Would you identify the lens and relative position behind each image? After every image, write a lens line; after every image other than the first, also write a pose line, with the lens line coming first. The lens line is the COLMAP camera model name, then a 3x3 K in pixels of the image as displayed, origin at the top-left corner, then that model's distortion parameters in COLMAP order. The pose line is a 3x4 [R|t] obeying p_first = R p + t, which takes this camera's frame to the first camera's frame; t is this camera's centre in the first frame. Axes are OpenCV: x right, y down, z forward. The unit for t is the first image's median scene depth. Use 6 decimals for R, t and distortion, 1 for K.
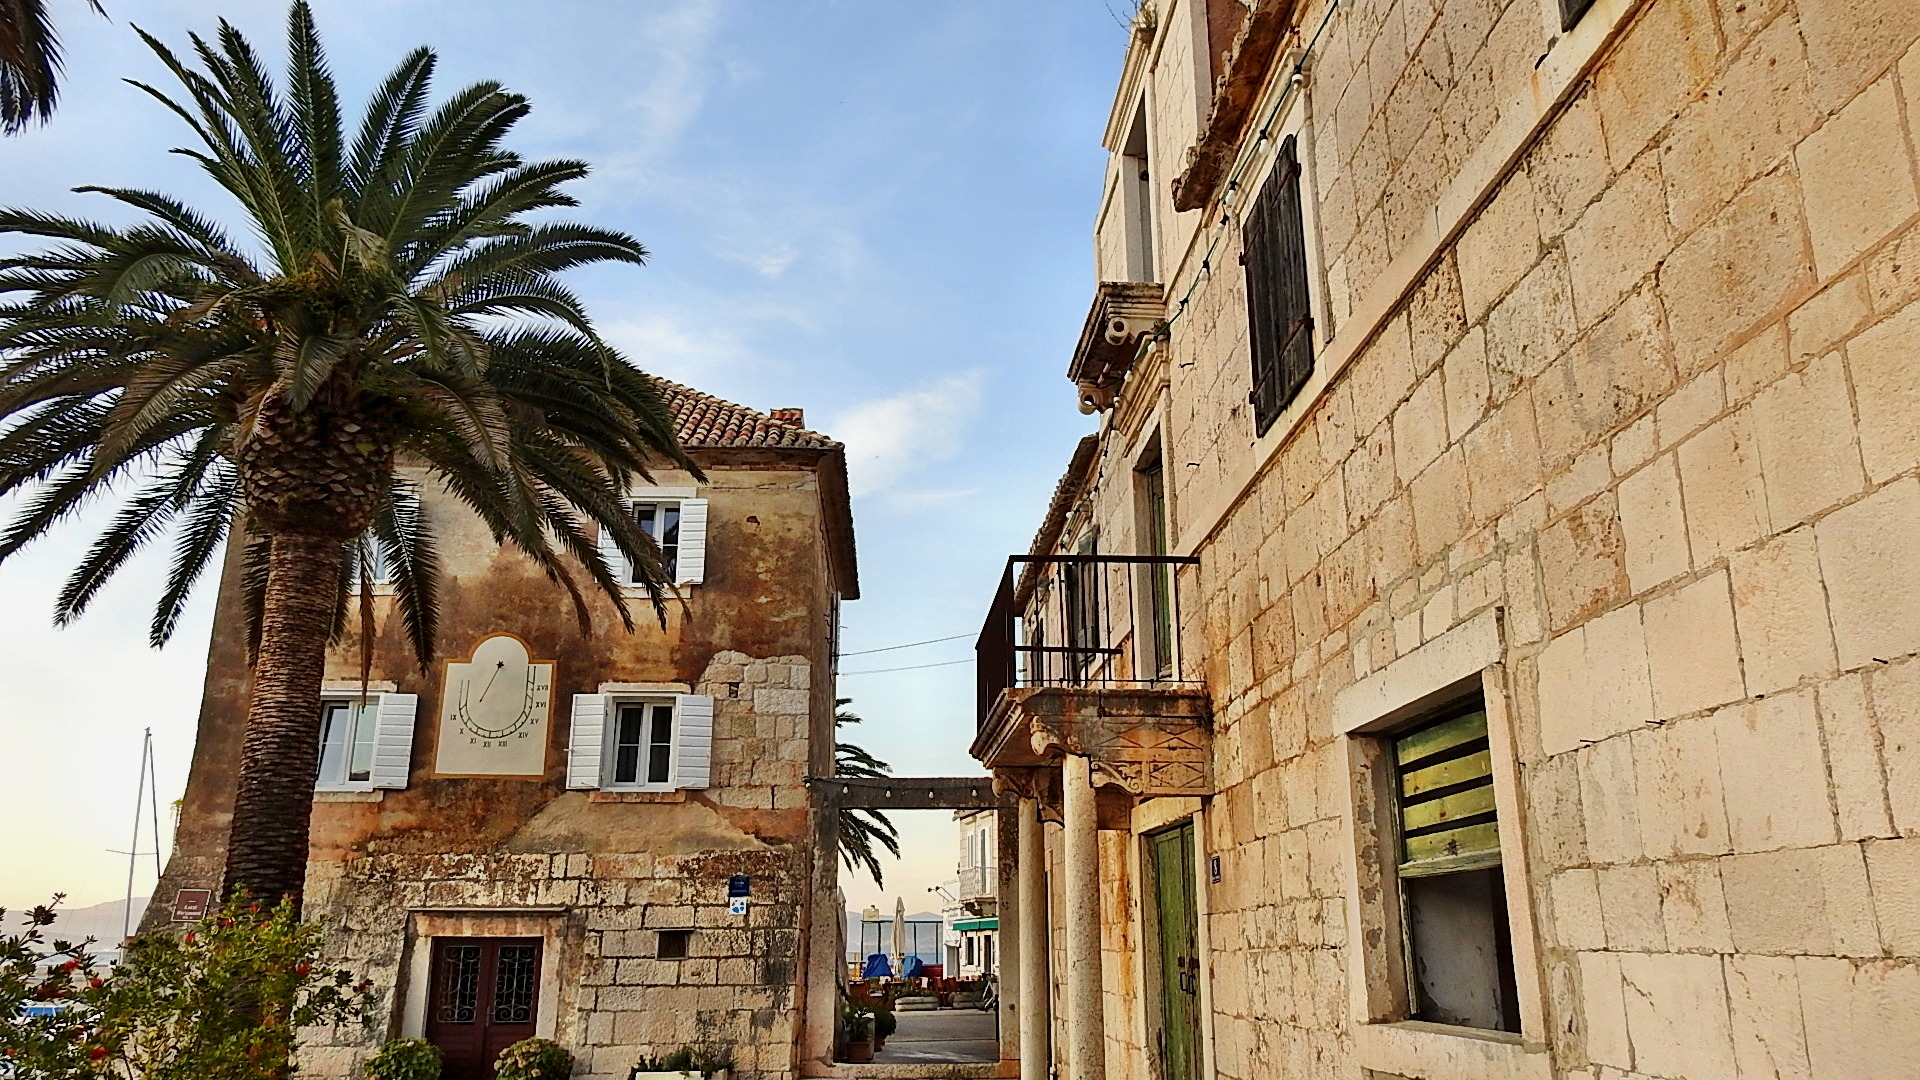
lens RADIAL K [[1379.9, 0, 968.4], [0, 1379.9, 540.4], [0, 0, 1]] dist [-0.005128, 0.005316]
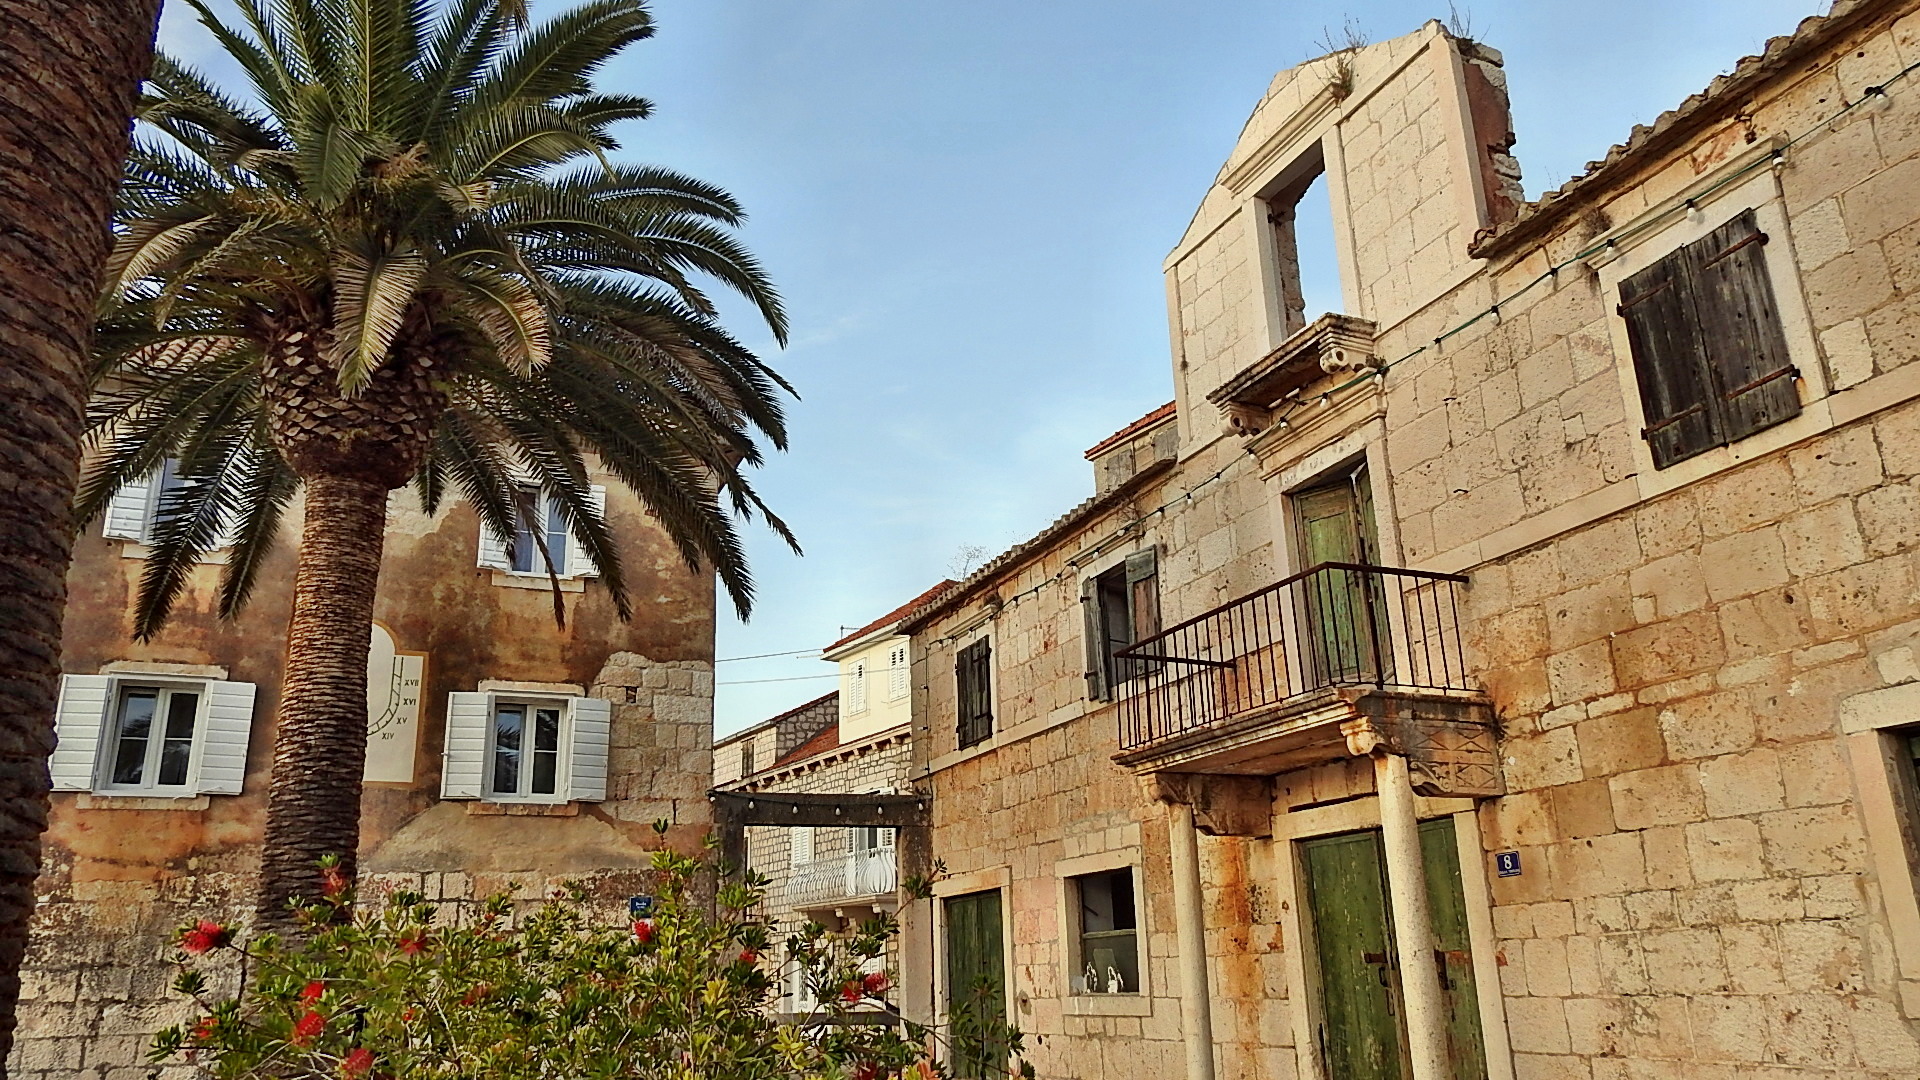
lens RADIAL K [[1379.9, 0, 962.3], [0, 1379.9, 539.6], [0, 0, 1]] dist [-0.005128, 0.005316]
pose [[0.939194, 0.080167, 0.333897, -0.296421], [-0.070532, 0.996671, -0.040900, 0.028979], [-0.336064, 0.014862, 0.941722, 0.059158]]
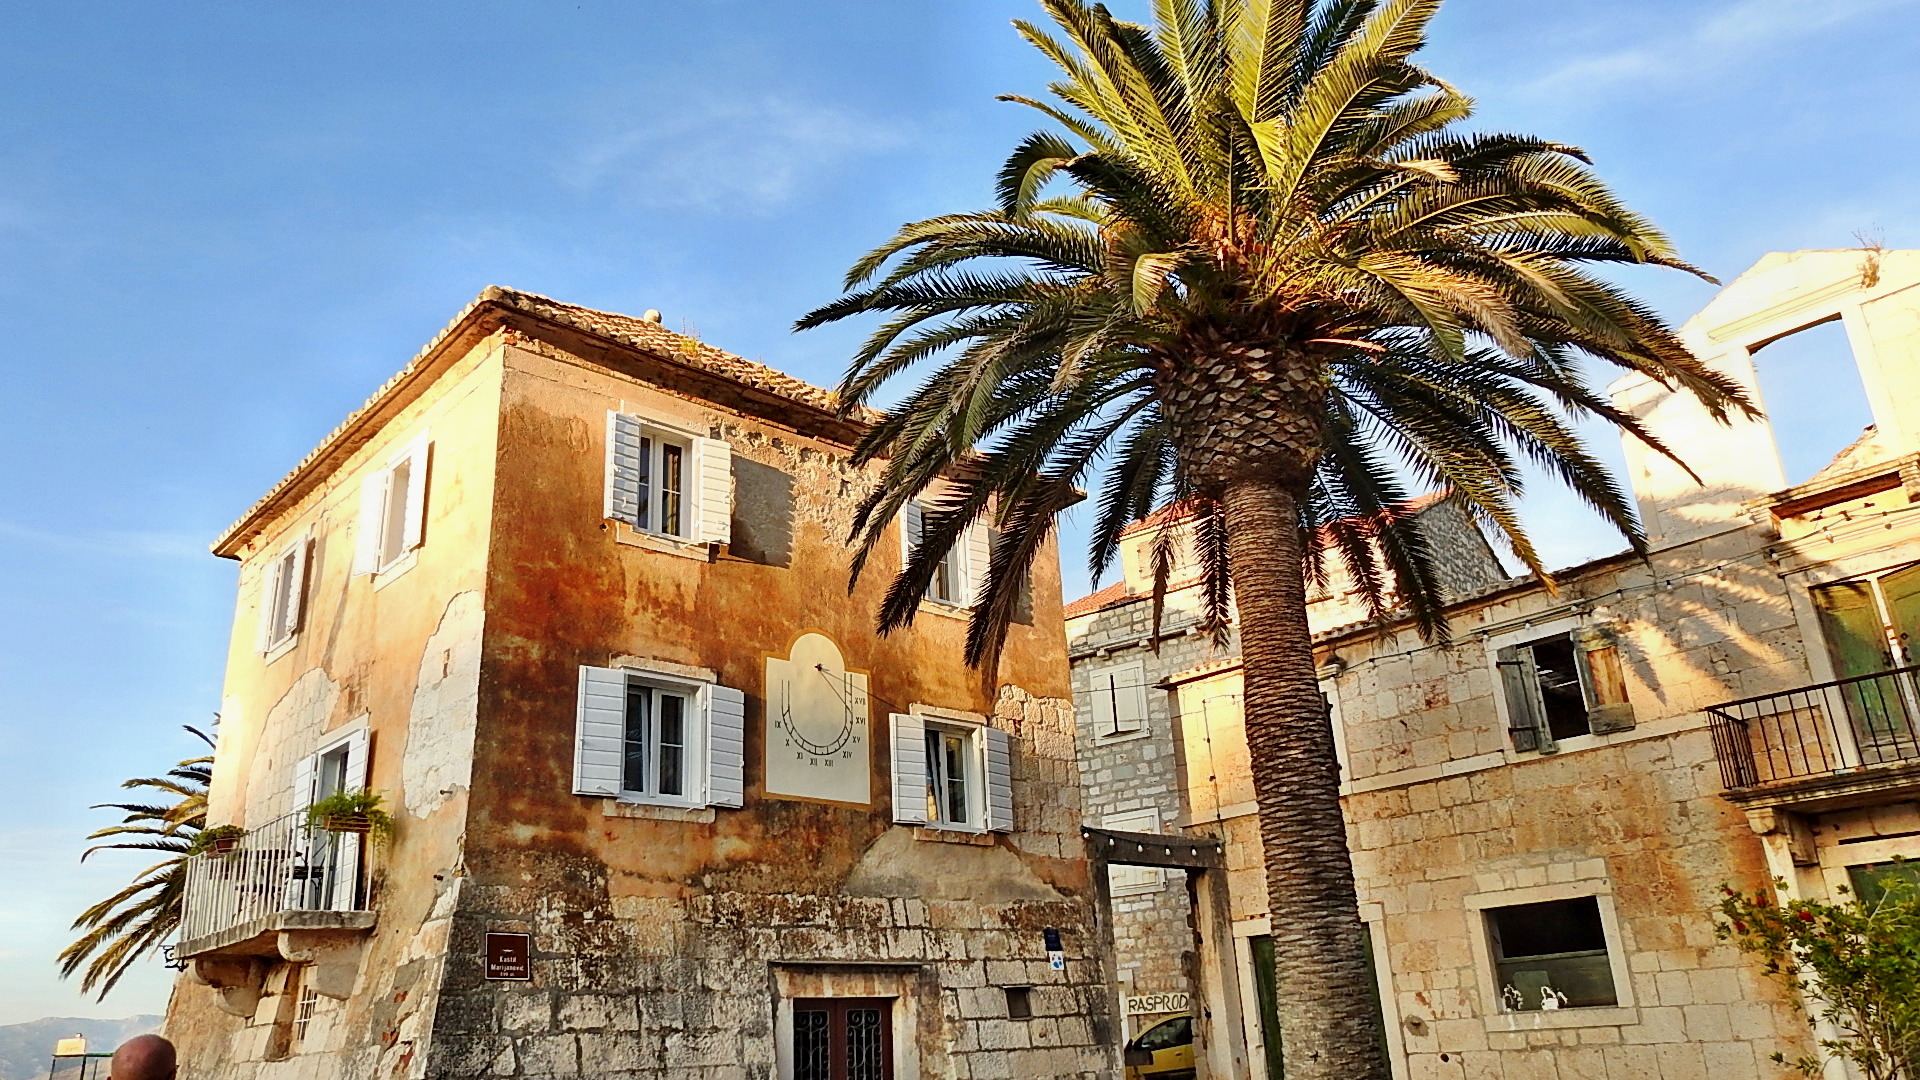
lens RADIAL K [[1379.9, 0, 960.2], [0, 1379.9, 543.9], [0, 0, 1]] dist [-0.005128, 0.005316]
pose [[0.762813, 0.189465, 0.618239, -0.851279], [-0.133608, 0.981660, -0.135987, 0.126065], [-0.632665, 0.021131, 0.774137, 0.321017]]
